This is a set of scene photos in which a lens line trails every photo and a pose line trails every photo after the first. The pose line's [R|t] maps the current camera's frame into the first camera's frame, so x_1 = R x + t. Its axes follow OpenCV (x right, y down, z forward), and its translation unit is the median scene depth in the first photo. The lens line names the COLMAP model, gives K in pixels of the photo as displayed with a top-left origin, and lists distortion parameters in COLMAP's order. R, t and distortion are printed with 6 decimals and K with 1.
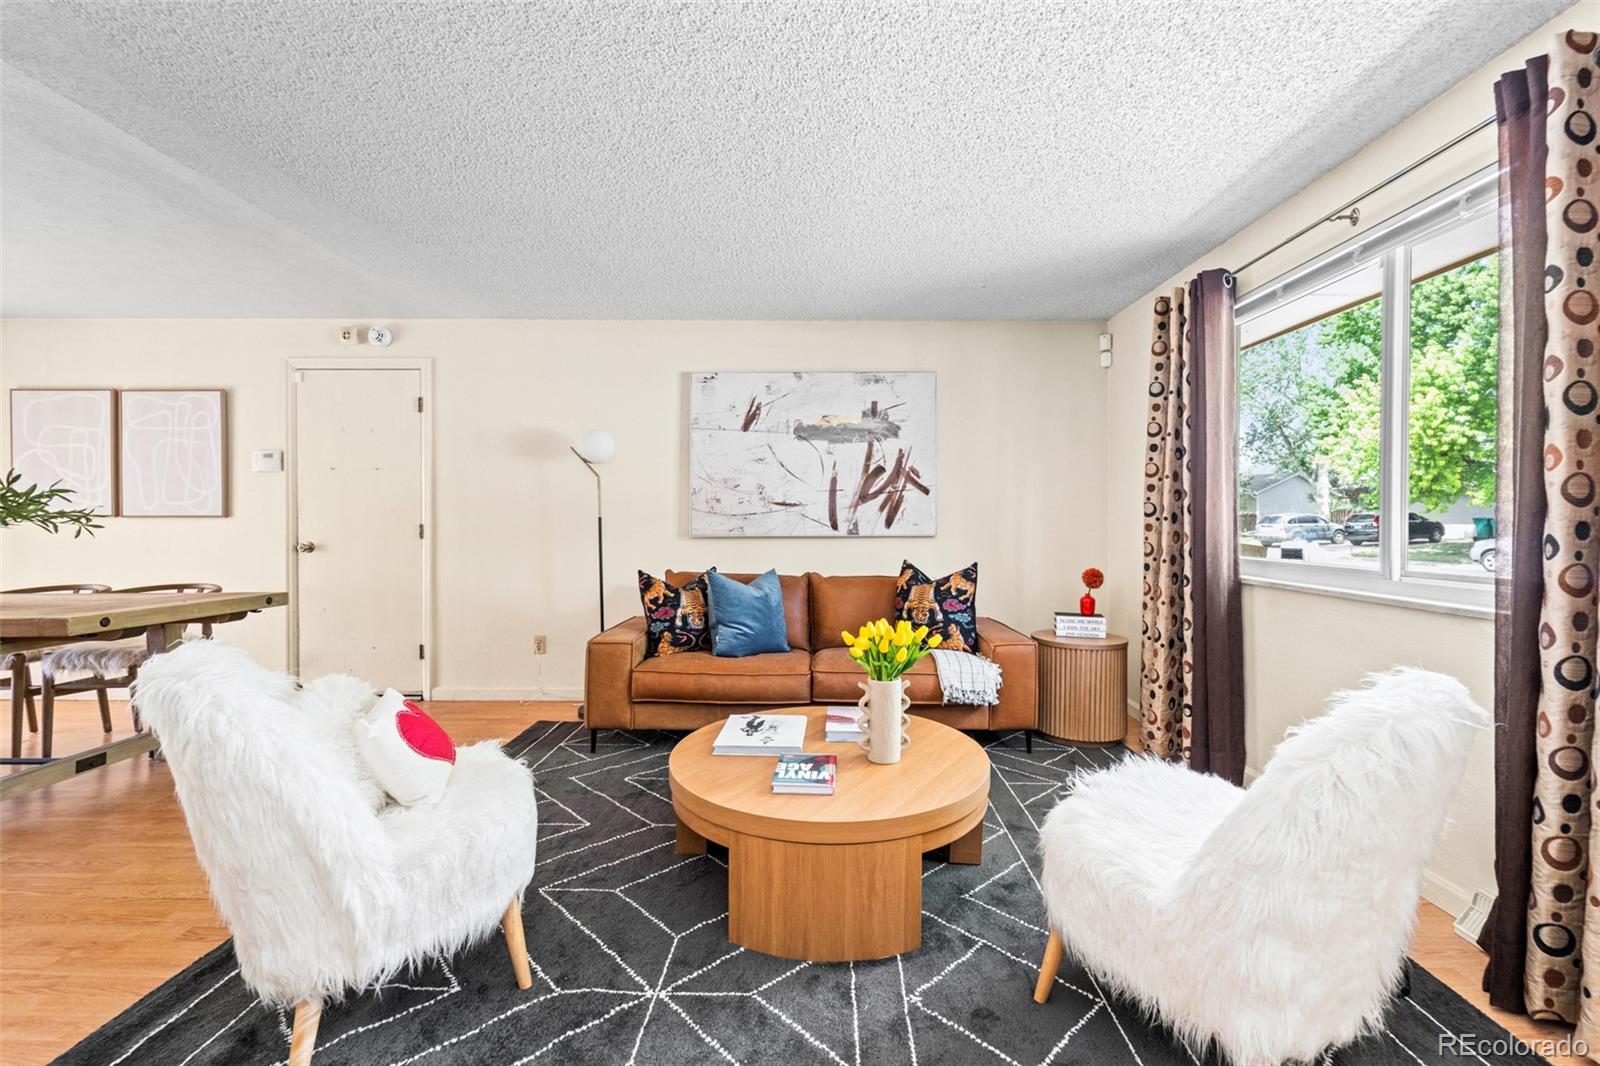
lens RADIAL K [[657.2, 0, 793.6], [0, 657.2, 521.9], [0, 0, 1]] dist [0.001202, -0.000779]
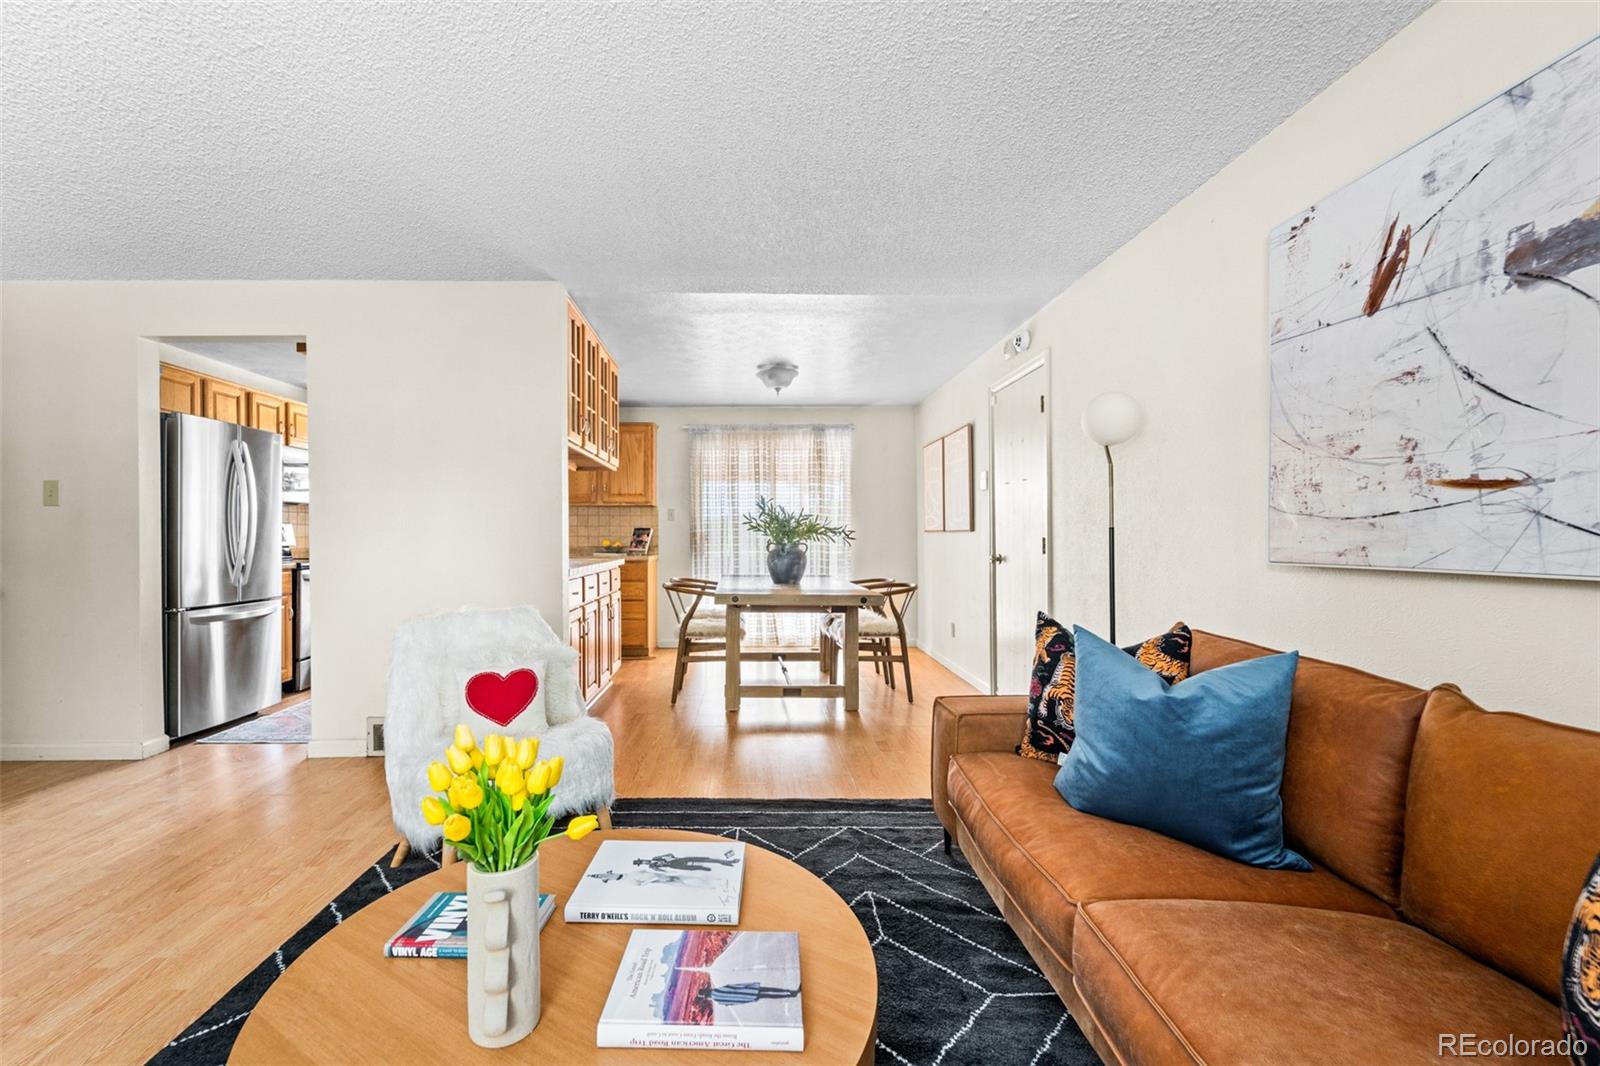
lens RADIAL K [[657.2, 0, 783.8], [0, 657.2, 532.2], [0, 0, 1]] dist [0.001202, -0.000779]
pose [[0.058368, -0.002998, -0.998291, 0.317069], [-0.003247, 0.999990, -0.003193, 0.001506], [0.998290, 0.003428, 0.058358, 0.610185]]
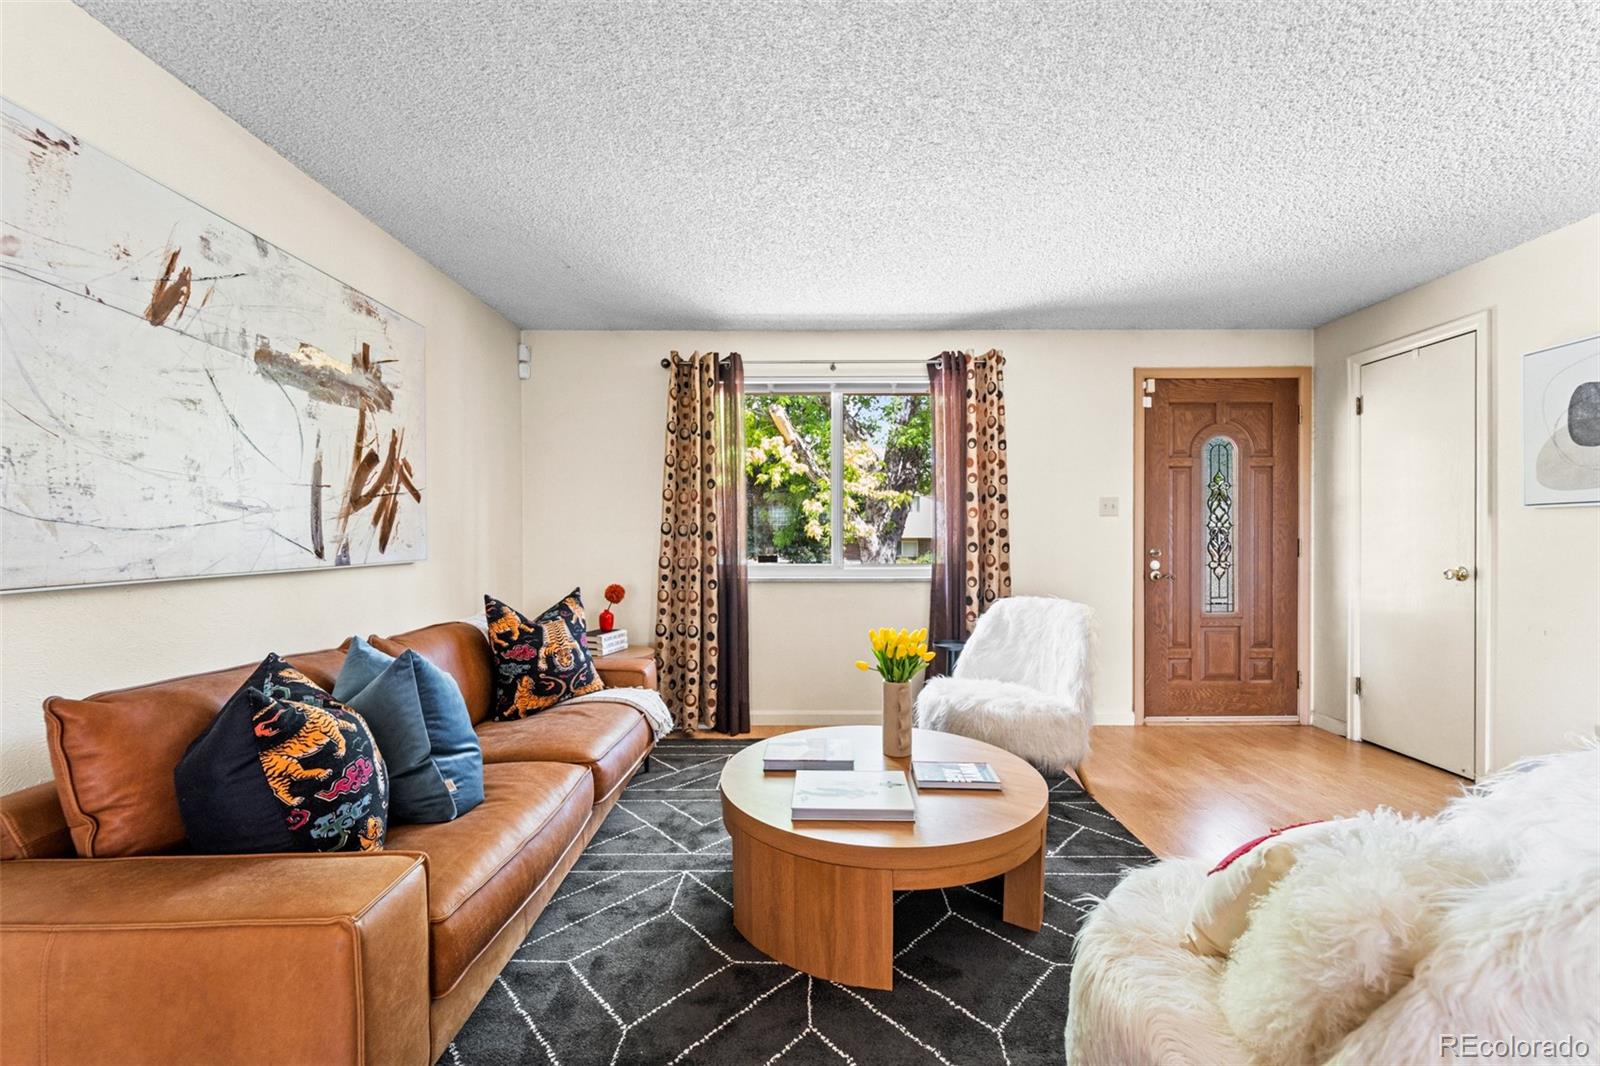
lens RADIAL K [[657.2, 0, 813.5], [0, 657.2, 540.7], [0, 0, 1]] dist [0.001202, -0.000779]
pose [[-0.030176, -0.007776, 0.999514, -0.498173], [0.006853, 0.999945, 0.007986, -0.003643], [-0.999521, 0.007091, -0.030121, 0.605527]]
